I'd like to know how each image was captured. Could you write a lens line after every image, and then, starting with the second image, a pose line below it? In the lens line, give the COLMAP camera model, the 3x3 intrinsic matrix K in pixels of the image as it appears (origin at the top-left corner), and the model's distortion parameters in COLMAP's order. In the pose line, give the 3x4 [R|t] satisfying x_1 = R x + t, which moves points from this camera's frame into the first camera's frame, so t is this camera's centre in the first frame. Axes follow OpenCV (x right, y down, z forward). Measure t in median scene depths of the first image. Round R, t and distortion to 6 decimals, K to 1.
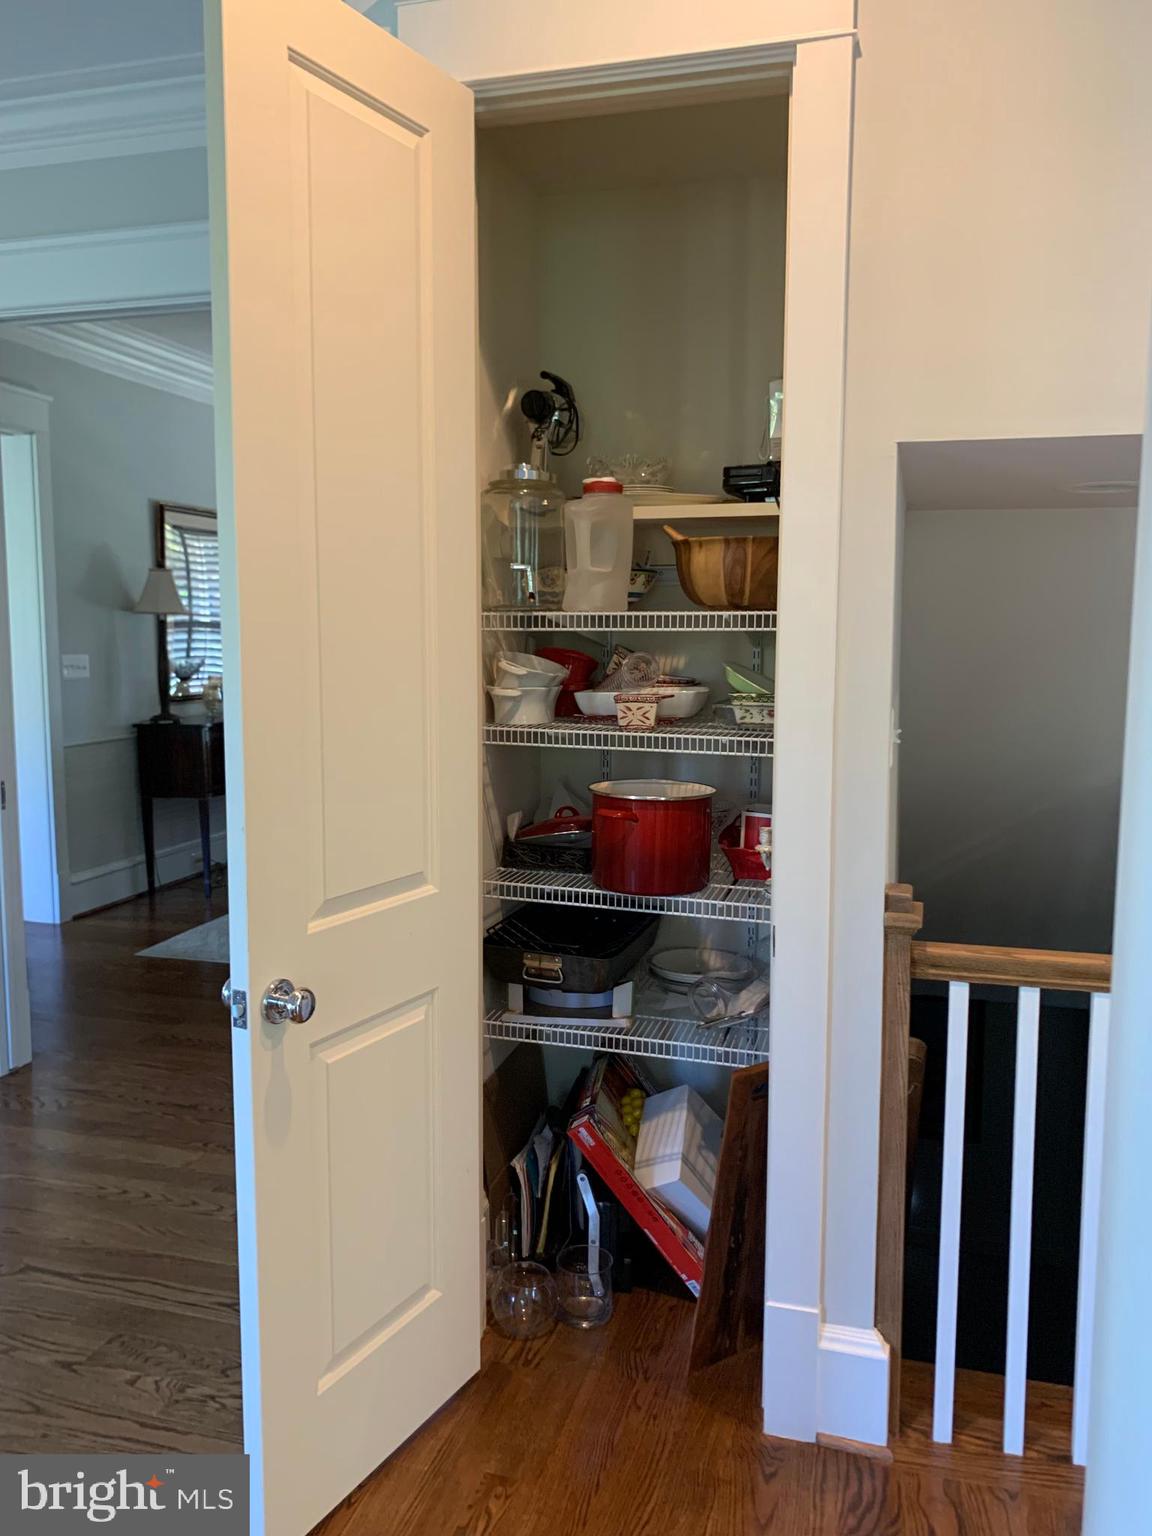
lens RADIAL K [[1205.9, 0, 576.0], [0, 1205.9, 768.0], [0, 0, 1]] dist [-0.019602, -0.004369]
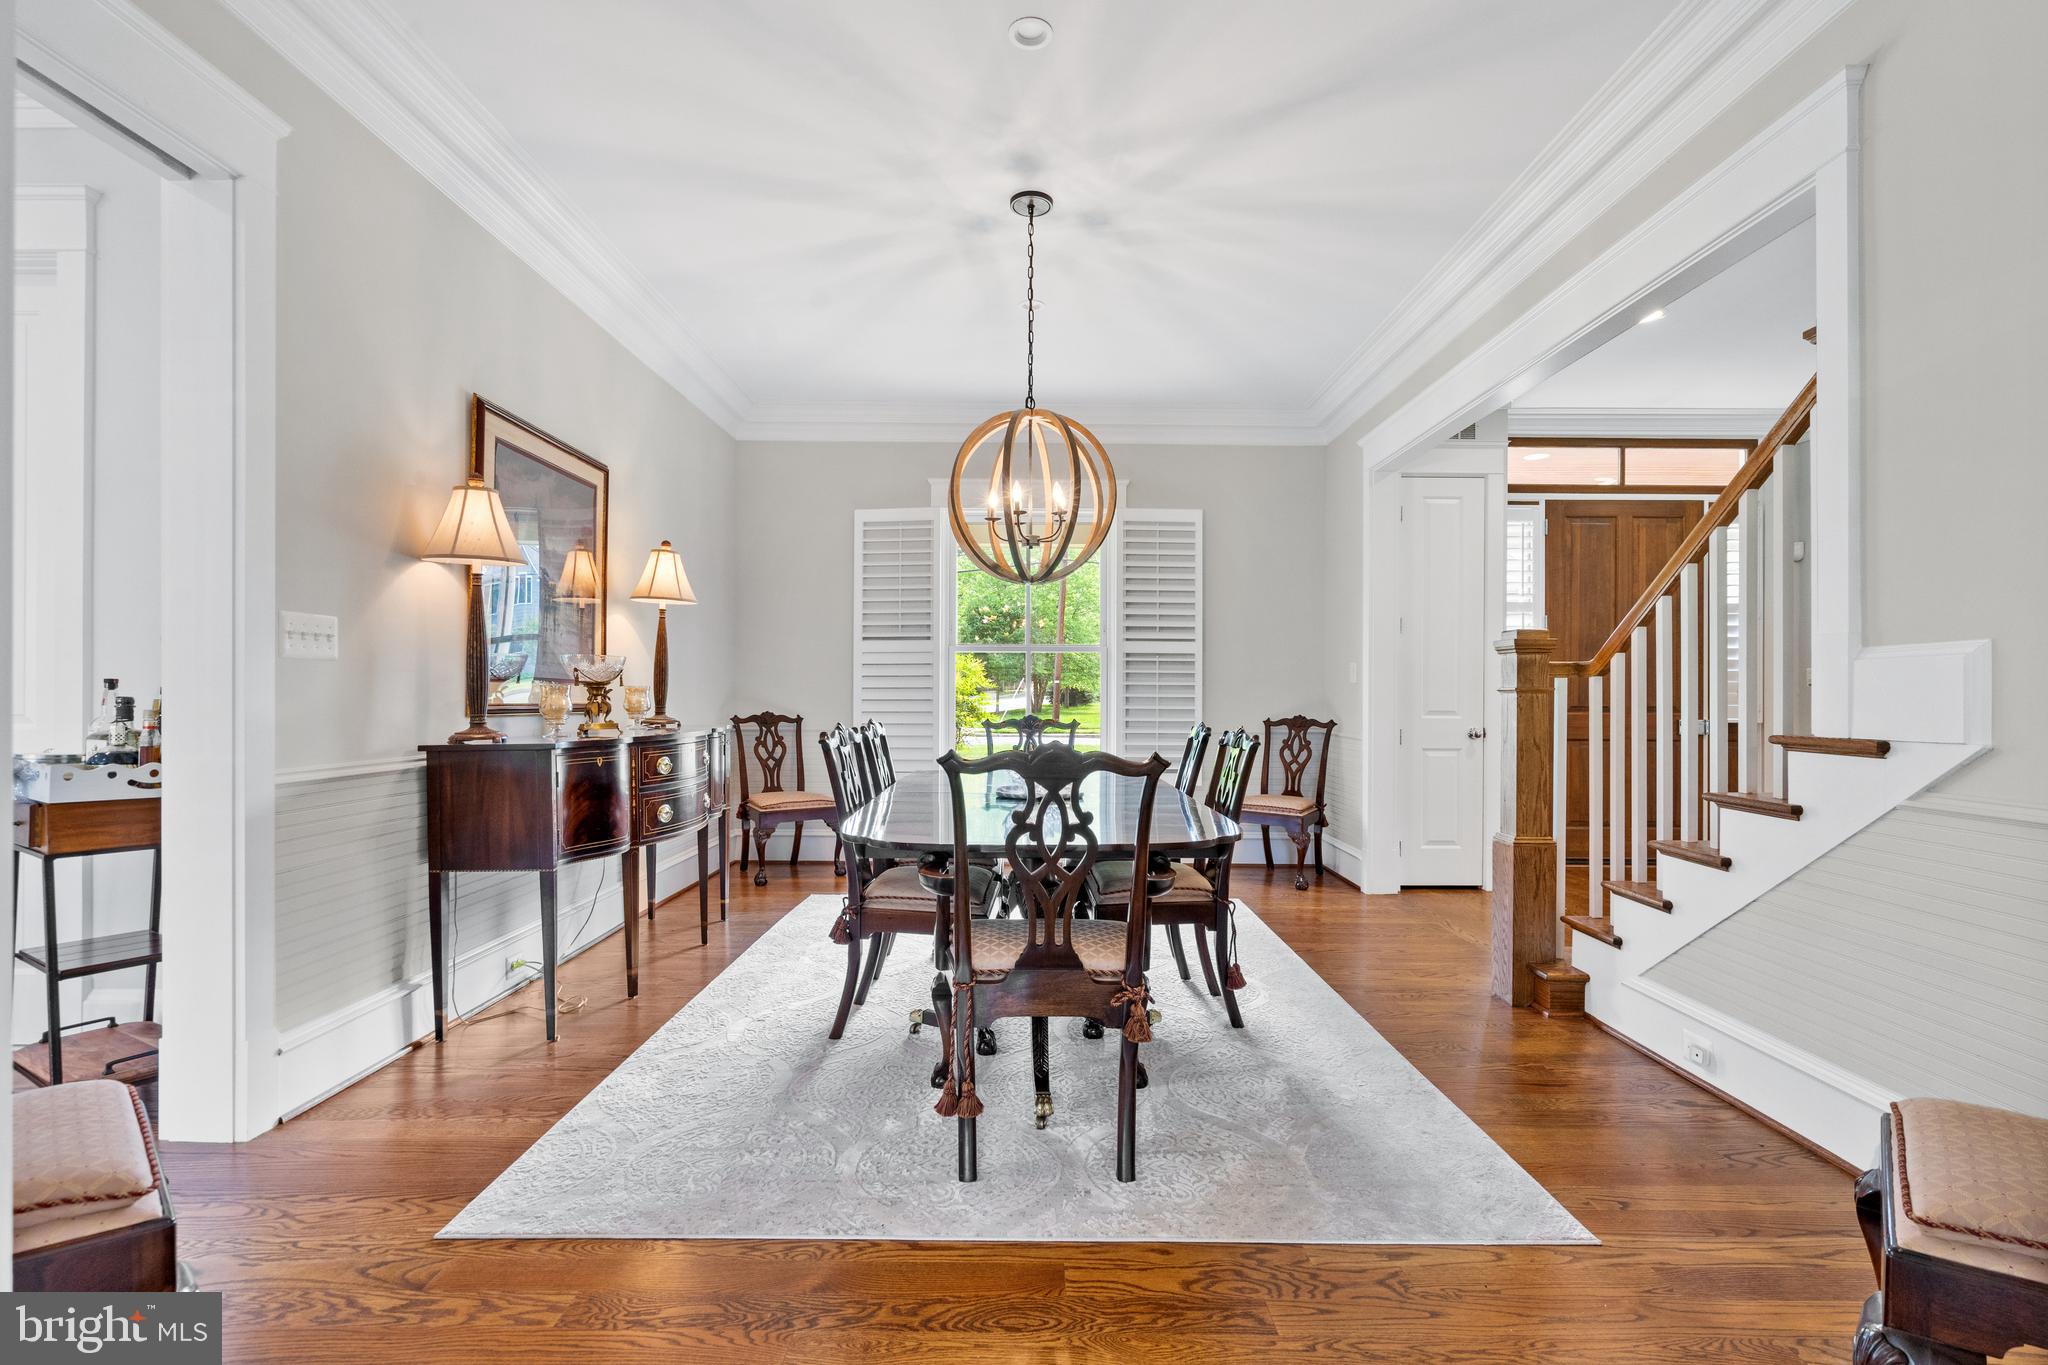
lens RADIAL K [[938.9, 0, 1029.5], [0, 938.9, 689.7], [0, 0, 1]] dist [-0.001063, 0.000246]
pose [[0.962263, -0.001294, 0.272117, -0.207519], [0.033749, 0.992836, -0.114623, -0.001509], [-0.270019, 0.119481, 0.955413, 0.482293]]
